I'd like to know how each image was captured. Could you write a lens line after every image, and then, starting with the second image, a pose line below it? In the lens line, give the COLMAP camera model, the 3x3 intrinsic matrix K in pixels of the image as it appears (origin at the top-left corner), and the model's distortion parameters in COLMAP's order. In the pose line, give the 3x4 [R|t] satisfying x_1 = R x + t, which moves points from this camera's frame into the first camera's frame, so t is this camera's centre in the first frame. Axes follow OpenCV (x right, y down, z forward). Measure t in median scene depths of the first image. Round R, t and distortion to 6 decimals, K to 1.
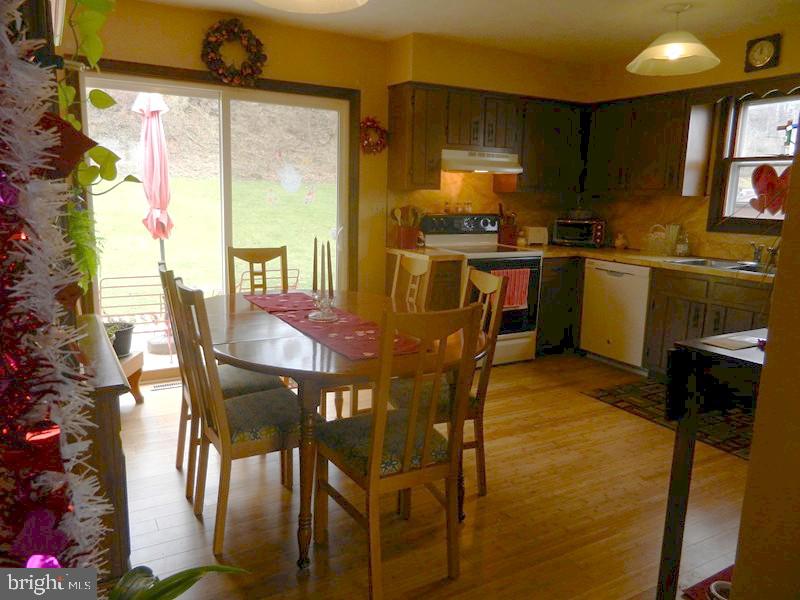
lens RADIAL K [[596.4, 0, 400.7], [0, 596.4, 303.5], [0, 0, 1]] dist [0.019034, -0.014868]
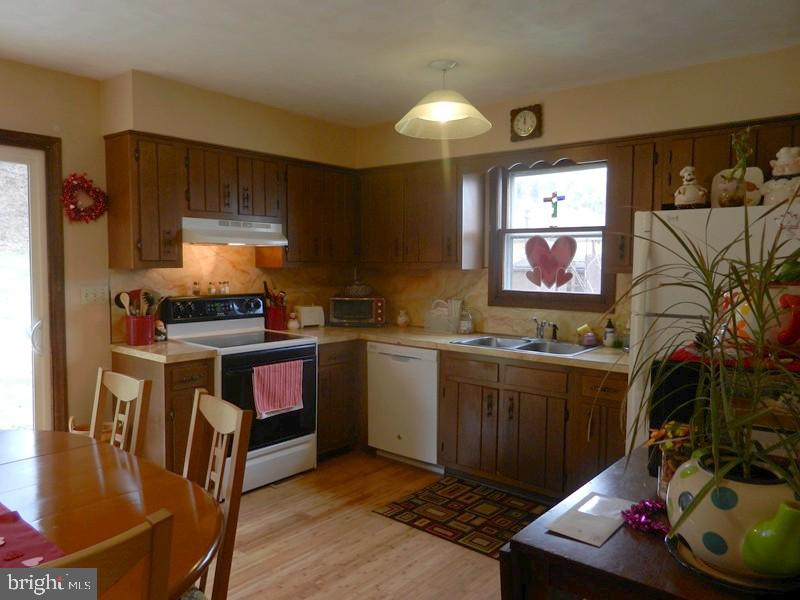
lens RADIAL K [[596.4, 0, 400.3], [0, 596.4, 300.1], [0, 0, 1]] dist [0.019034, -0.014868]
pose [[0.938146, -0.039046, 0.344032, 0.063165], [0.077867, 0.991960, -0.099755, -0.048480], [-0.337371, 0.120374, 0.933644, 0.178916]]
